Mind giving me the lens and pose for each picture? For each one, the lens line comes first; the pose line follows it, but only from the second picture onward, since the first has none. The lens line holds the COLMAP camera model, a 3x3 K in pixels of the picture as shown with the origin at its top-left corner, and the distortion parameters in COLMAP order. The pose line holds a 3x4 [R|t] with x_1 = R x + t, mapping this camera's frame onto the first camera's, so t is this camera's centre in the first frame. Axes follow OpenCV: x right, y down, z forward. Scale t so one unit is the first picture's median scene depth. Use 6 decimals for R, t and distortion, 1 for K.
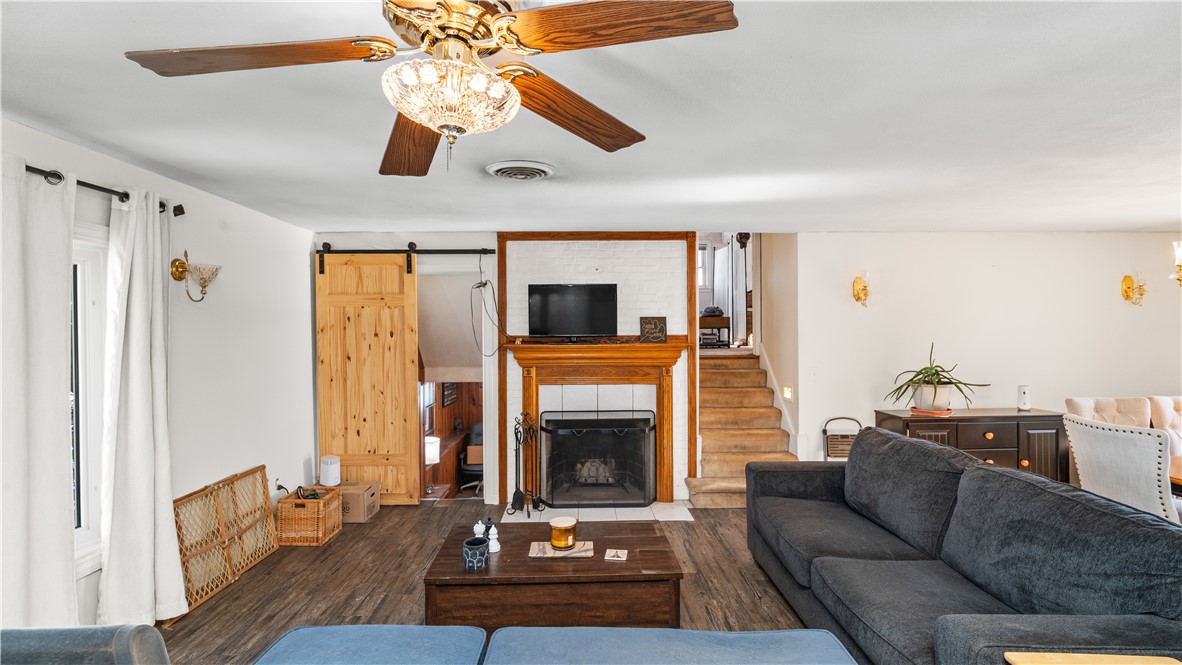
lens RADIAL K [[561.0, 0, 588.2], [0, 561.0, 334.6], [0, 0, 1]] dist [-0.013138, 0.004128]
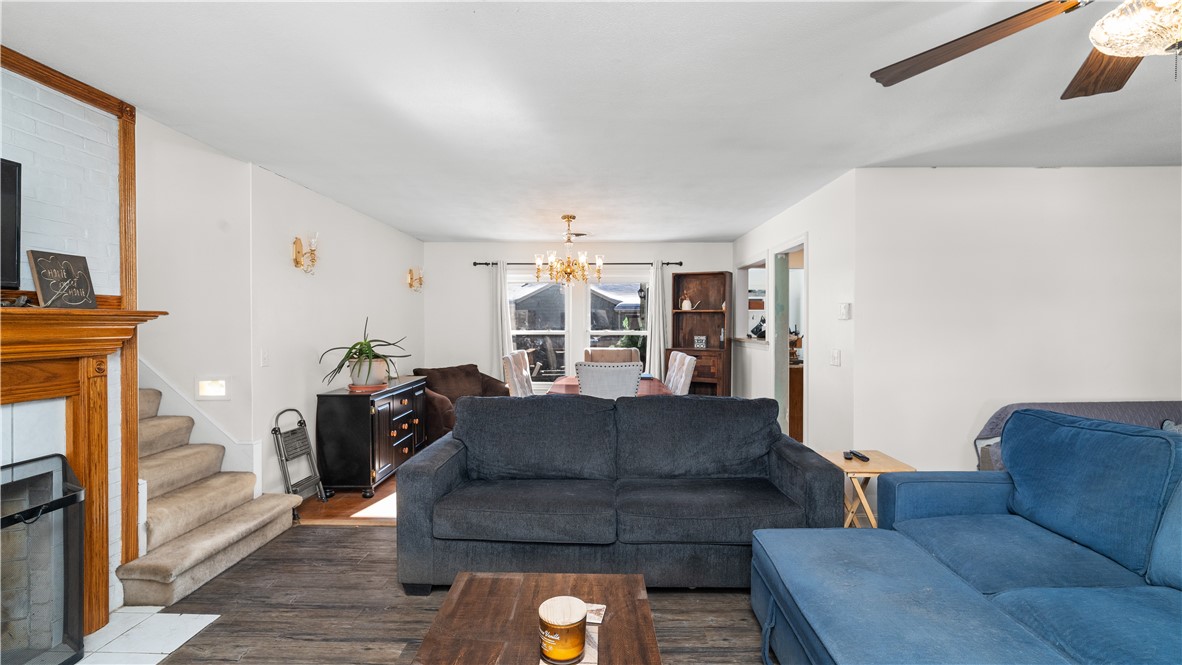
lens RADIAL K [[561.0, 0, 595.7], [0, 561.0, 330.5], [0, 0, 1]] dist [-0.013138, 0.004128]
pose [[0.029979, -0.008032, 0.999518, -0.341244], [0.003163, 0.999963, 0.007941, 0.030579], [-0.999546, 0.002923, 0.030003, 0.543638]]
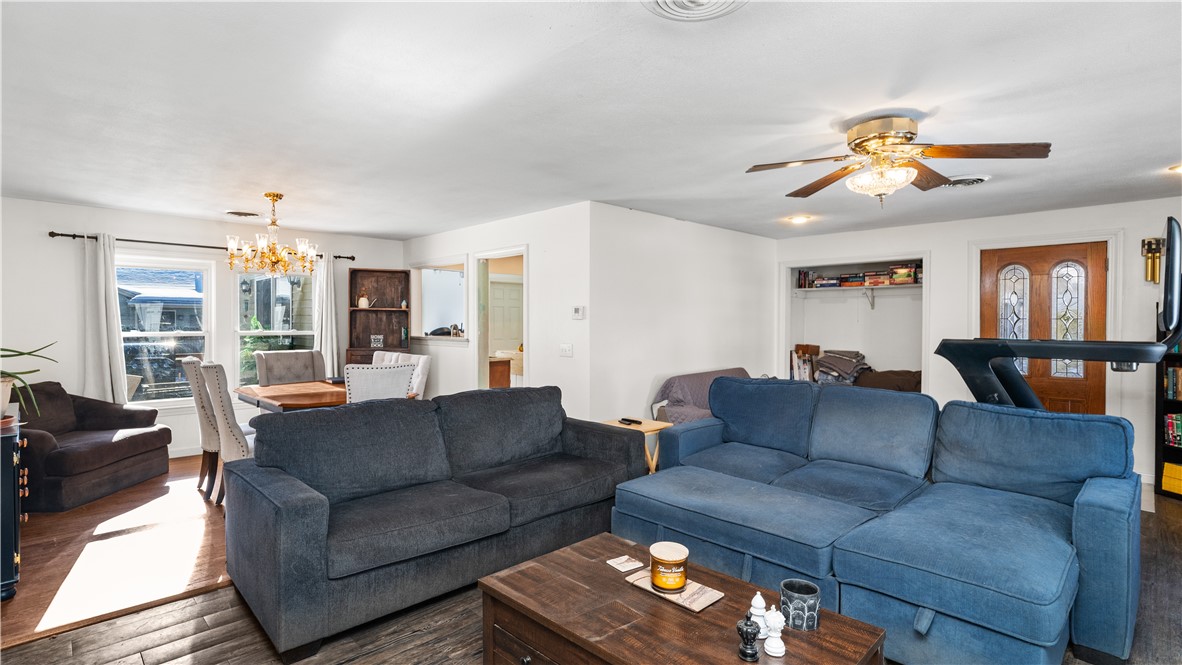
lens RADIAL K [[561.0, 0, 598.9], [0, 561.0, 324.5], [0, 0, 1]] dist [-0.013138, 0.004128]
pose [[-0.694934, 0.000572, 0.719073, -0.278475], [0.004690, 0.999982, 0.003737, 0.028578], [-0.719058, 0.005970, -0.694924, 0.881816]]
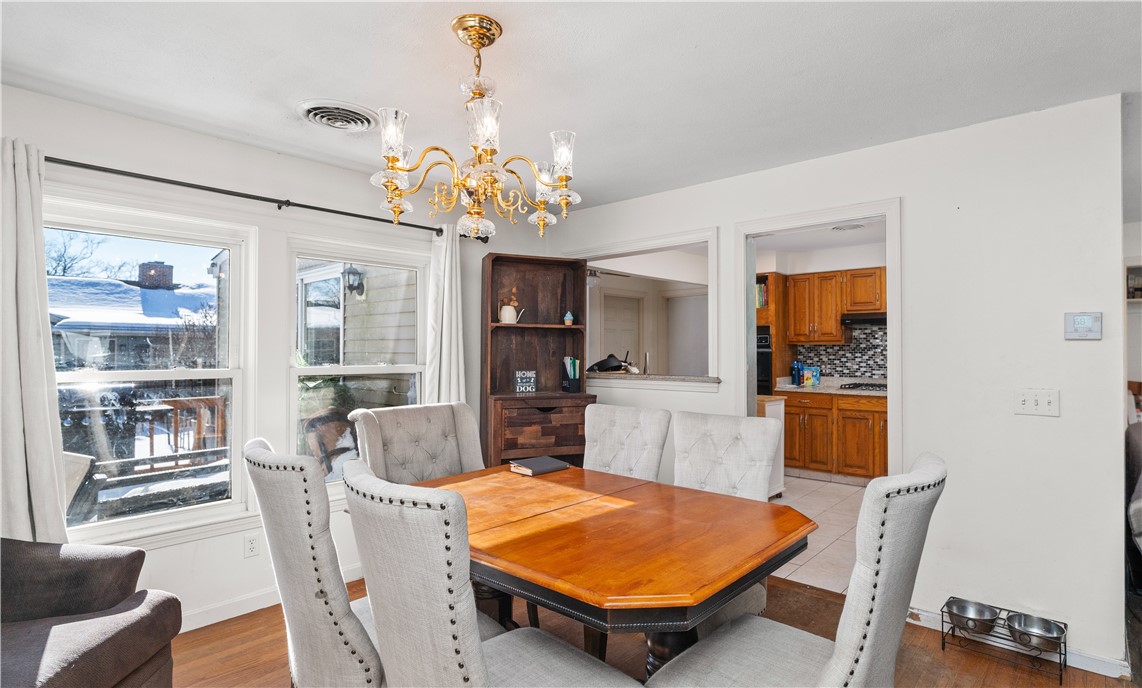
lens RADIAL K [[579.6, 0, 619.5], [0, 579.6, 340.9], [0, 0, 1]] dist [0.000252, 0.002096]
pose [[-0.747820, 0.020357, 0.663589, 0.430505], [0.011793, 0.999779, -0.017380, 0.029814], [-0.663796, -0.005171, -0.747895, 0.849527]]
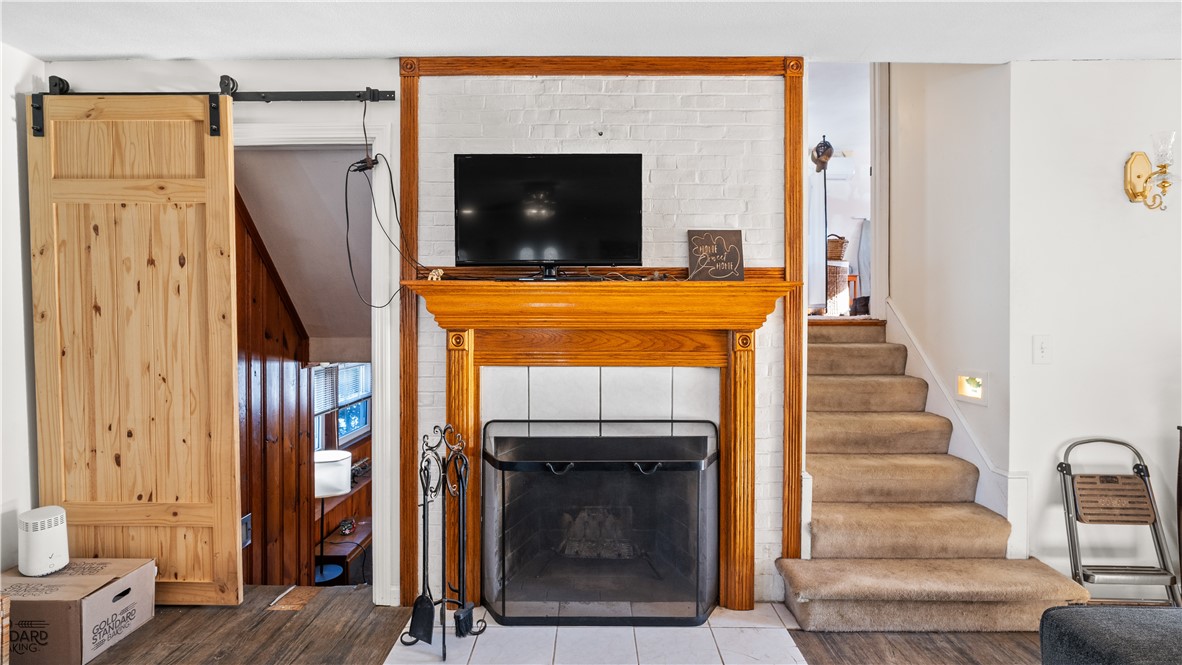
lens RADIAL K [[561.0, 0, 587.9], [0, 561.0, 320.4], [0, 0, 1]] dist [-0.013138, 0.004128]
pose [[0.999643, 0.006892, -0.025805, 0.018568], [-0.006886, 0.999976, 0.000322, 0.048286], [0.025807, -0.000144, 0.999667, 0.512585]]
